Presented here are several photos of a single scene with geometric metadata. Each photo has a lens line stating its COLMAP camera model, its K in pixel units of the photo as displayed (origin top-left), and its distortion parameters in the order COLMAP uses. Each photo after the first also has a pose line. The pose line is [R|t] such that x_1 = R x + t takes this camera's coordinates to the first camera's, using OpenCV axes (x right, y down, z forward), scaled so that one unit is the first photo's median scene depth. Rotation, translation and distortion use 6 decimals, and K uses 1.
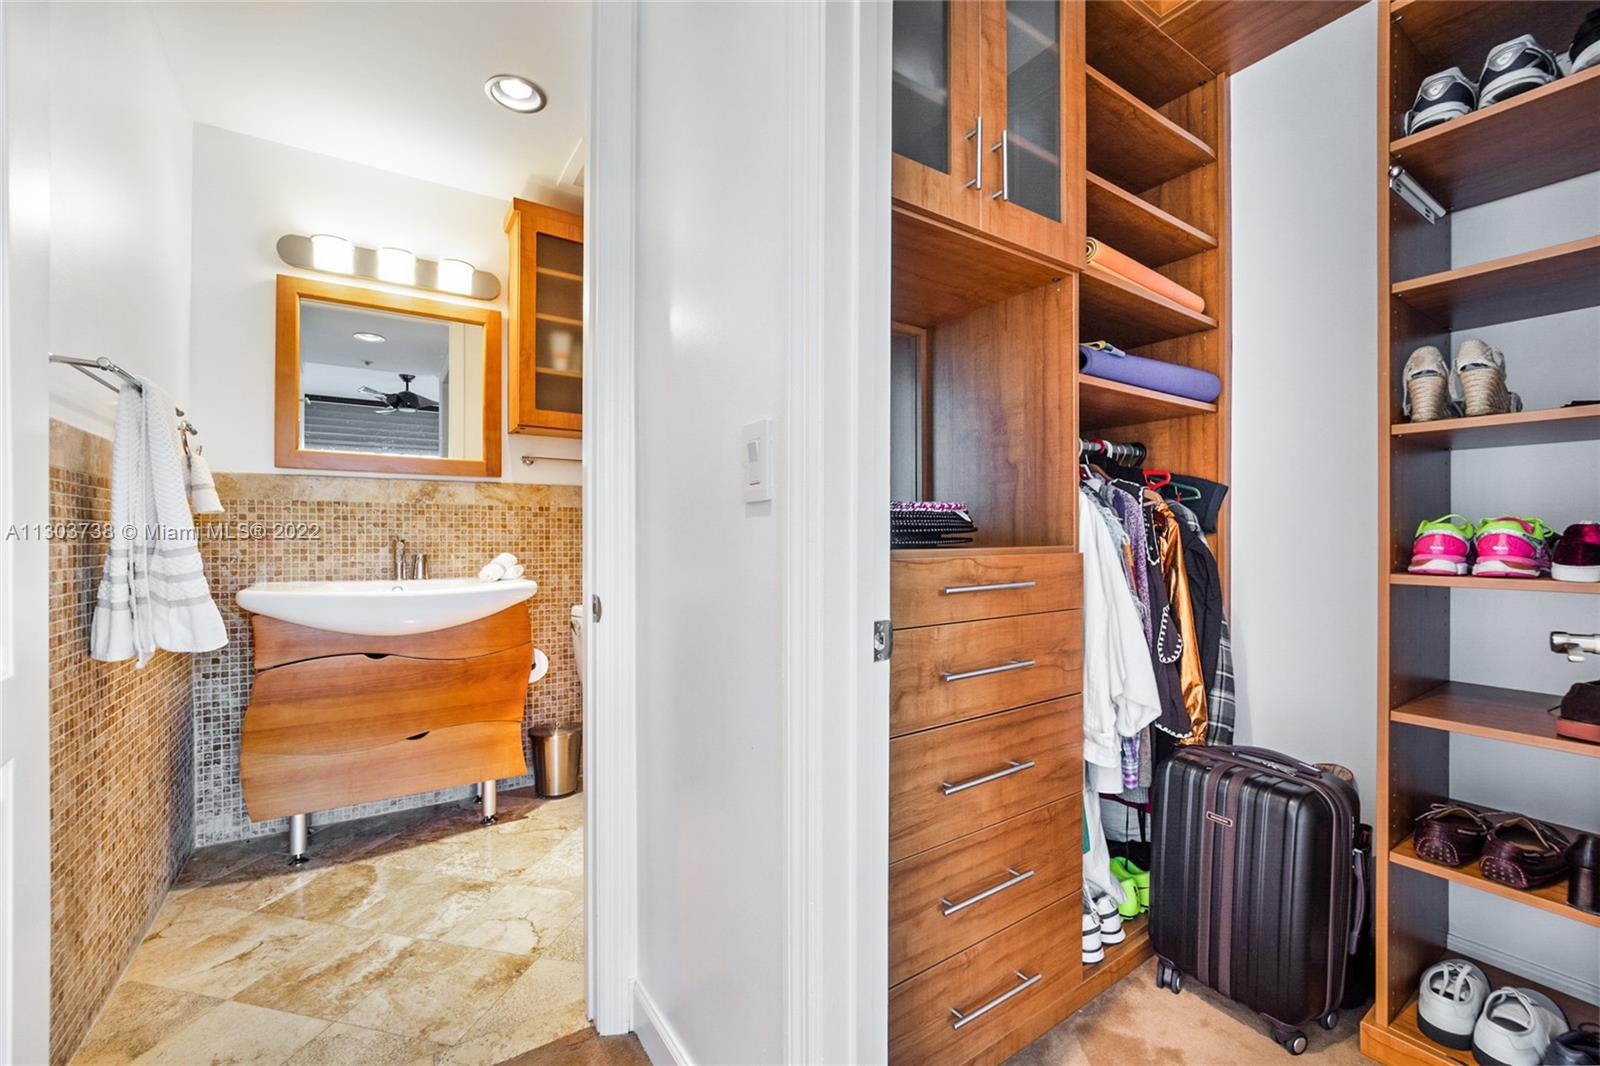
lens RADIAL K [[652.2, 0, 803.6], [0, 652.2, 534.8], [0, 0, 1]] dist [0.002223, 0.002981]
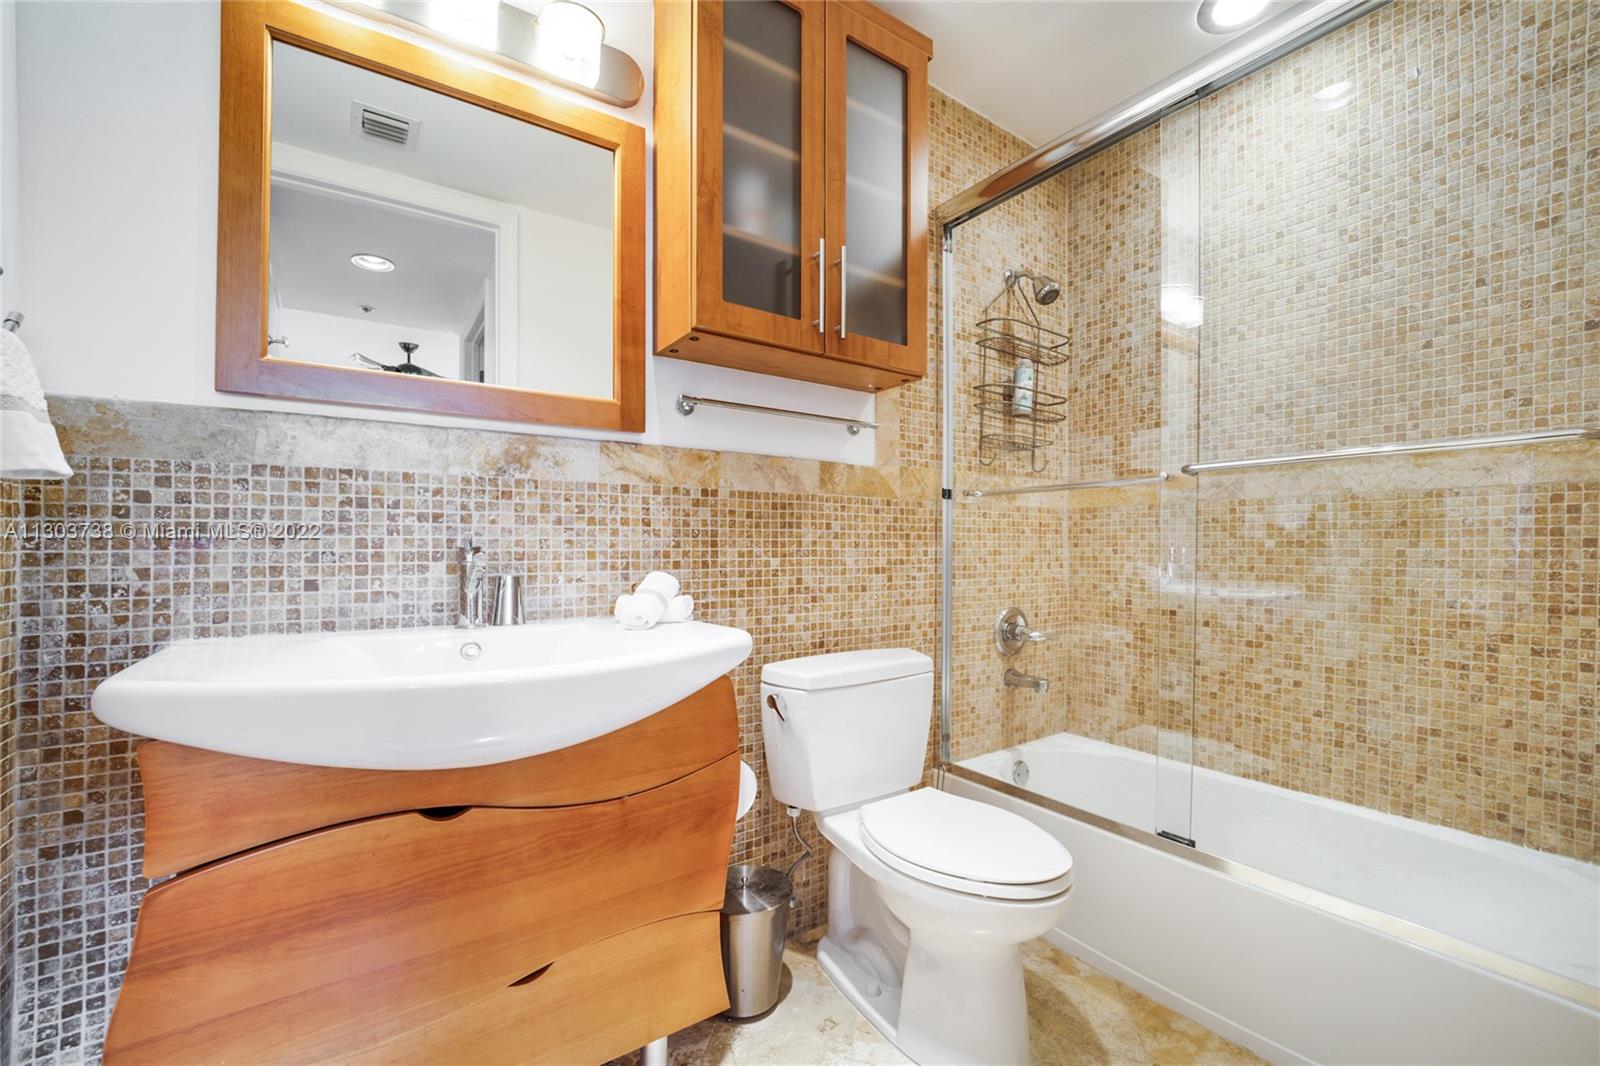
lens RADIAL K [[652.2, 0, 798.3], [0, 652.2, 536.1], [0, 0, 1]] dist [0.002223, 0.002981]
pose [[0.999672, -0.003148, 0.025413, -0.377384], [0.003612, 0.999827, -0.018221, 0.009355], [-0.025351, 0.018306, 0.999511, 0.488826]]
